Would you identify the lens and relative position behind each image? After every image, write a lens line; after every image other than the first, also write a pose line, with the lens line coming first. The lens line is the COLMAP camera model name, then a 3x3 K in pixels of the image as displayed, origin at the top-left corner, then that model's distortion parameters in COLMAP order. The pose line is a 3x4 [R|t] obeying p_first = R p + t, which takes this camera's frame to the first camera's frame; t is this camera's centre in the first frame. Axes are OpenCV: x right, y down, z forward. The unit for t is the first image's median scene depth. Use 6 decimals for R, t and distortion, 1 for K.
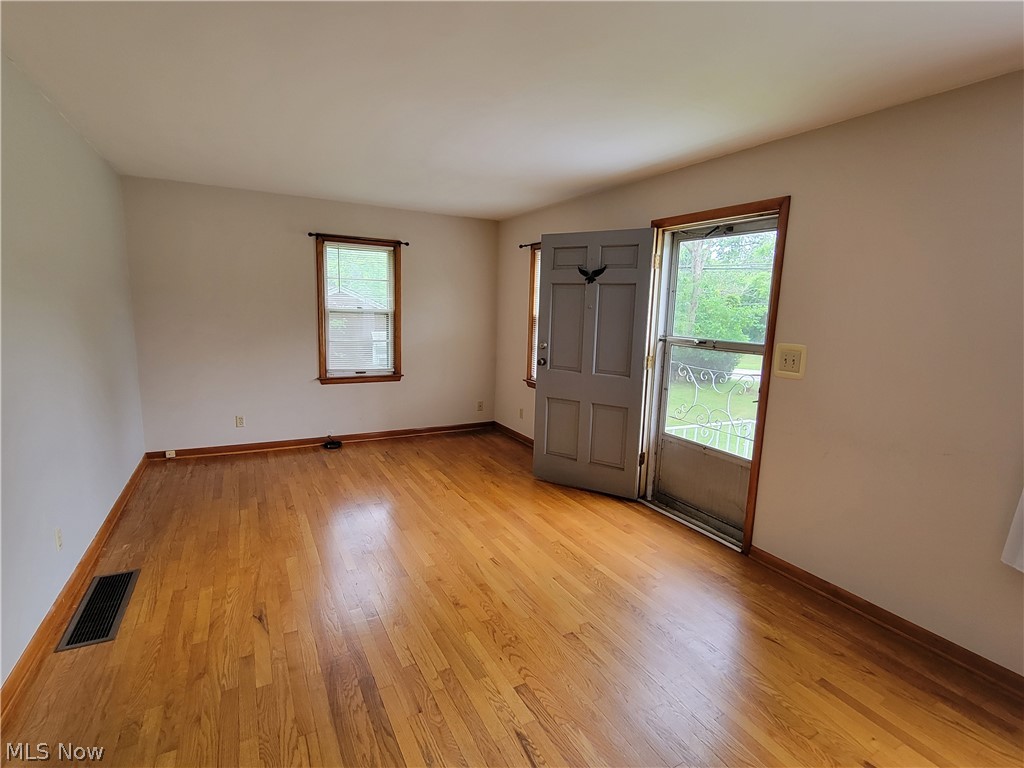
lens RADIAL K [[500.0, 0, 512.0], [0, 500.0, 384.0], [0, 0, 1]] dist [-0.001227, -0.001631]
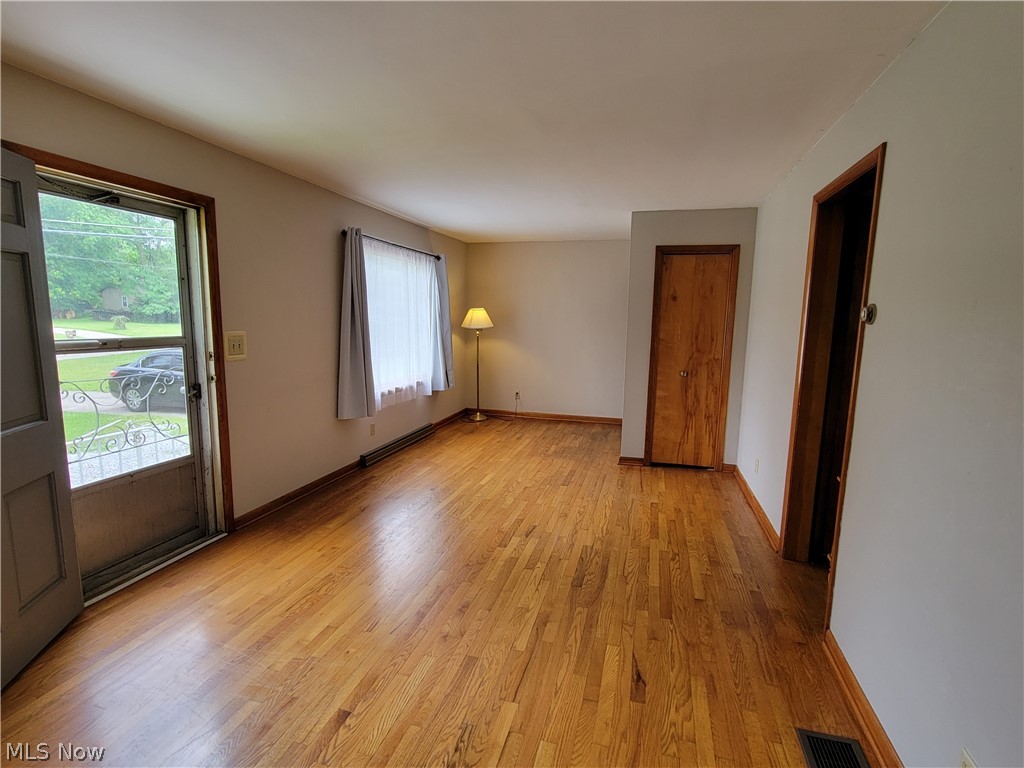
lens RADIAL K [[503.7, 0, 515.7], [0, 503.7, 389.3], [0, 0, 1]] dist [-0.001685, -0.001159]
pose [[-0.723135, -0.143516, 0.675632, -0.567383], [0.066419, 0.959194, 0.274838, -0.178922], [-0.687506, 0.243620, -0.684095, 1.078784]]
